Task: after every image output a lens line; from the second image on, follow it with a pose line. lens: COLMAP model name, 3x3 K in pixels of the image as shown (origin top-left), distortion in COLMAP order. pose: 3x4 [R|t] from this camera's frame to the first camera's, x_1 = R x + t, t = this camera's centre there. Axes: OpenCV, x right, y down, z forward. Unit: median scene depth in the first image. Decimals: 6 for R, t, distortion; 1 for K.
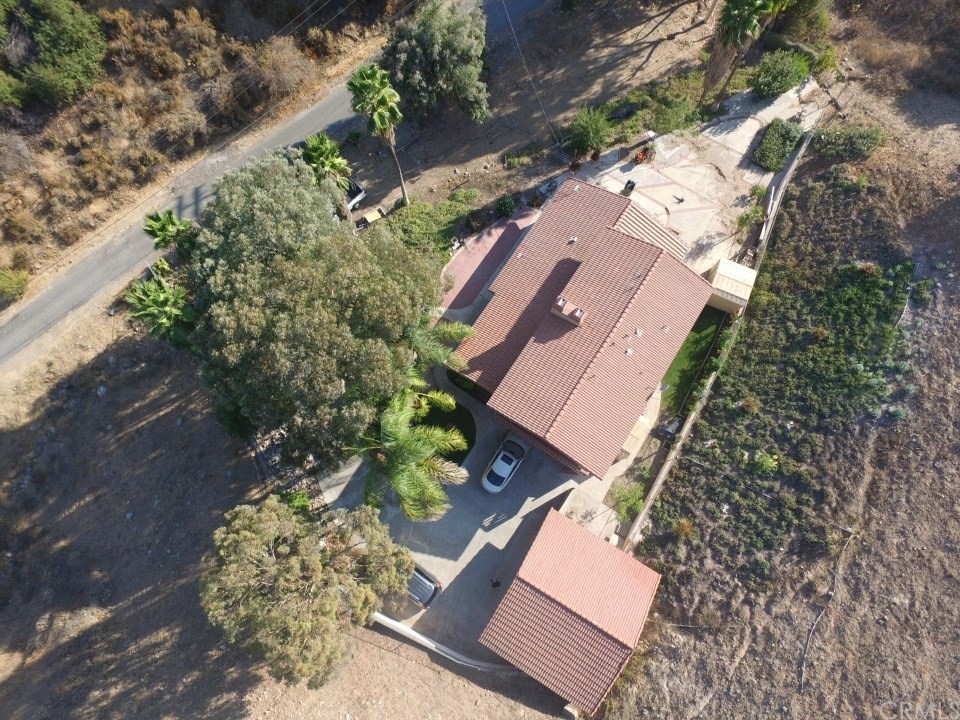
lens RADIAL K [[552.1, 0, 478.0], [0, 552.1, 364.1], [0, 0, 1]] dist [-0.014019, 0.001902]
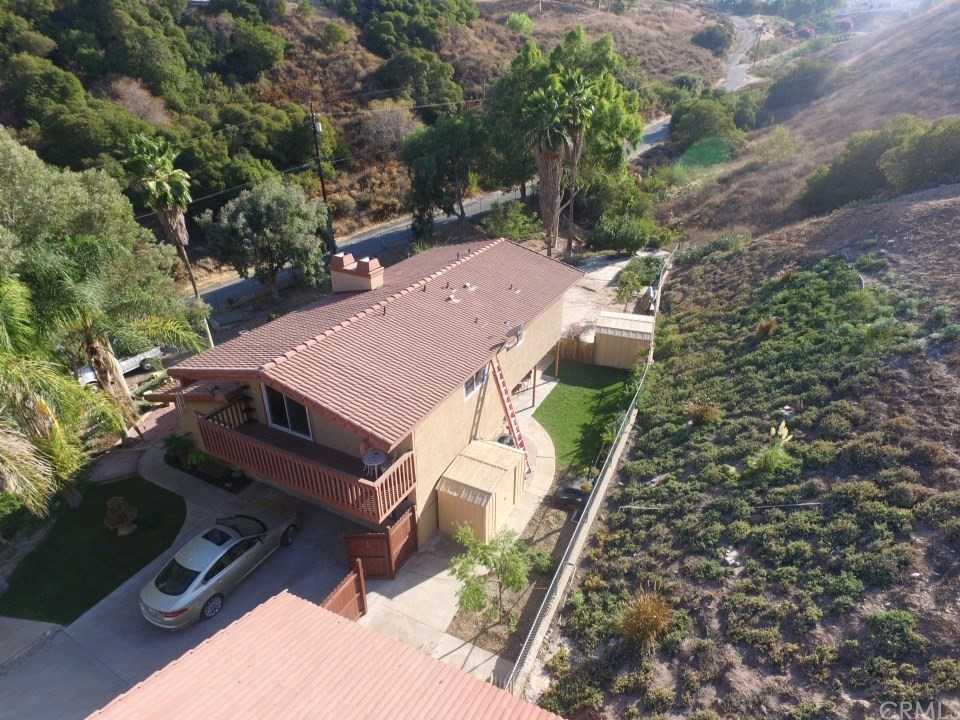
lens RADIAL K [[552.1, 0, 478.0], [0, 552.1, 364.1], [0, 0, 1]] dist [-0.014019, 0.001902]
pose [[0.994064, -0.048653, 0.097315, 0.225371], [0.103346, 0.701880, -0.704758, 0.408316], [-0.034015, 0.710632, 0.702741, 0.601363]]
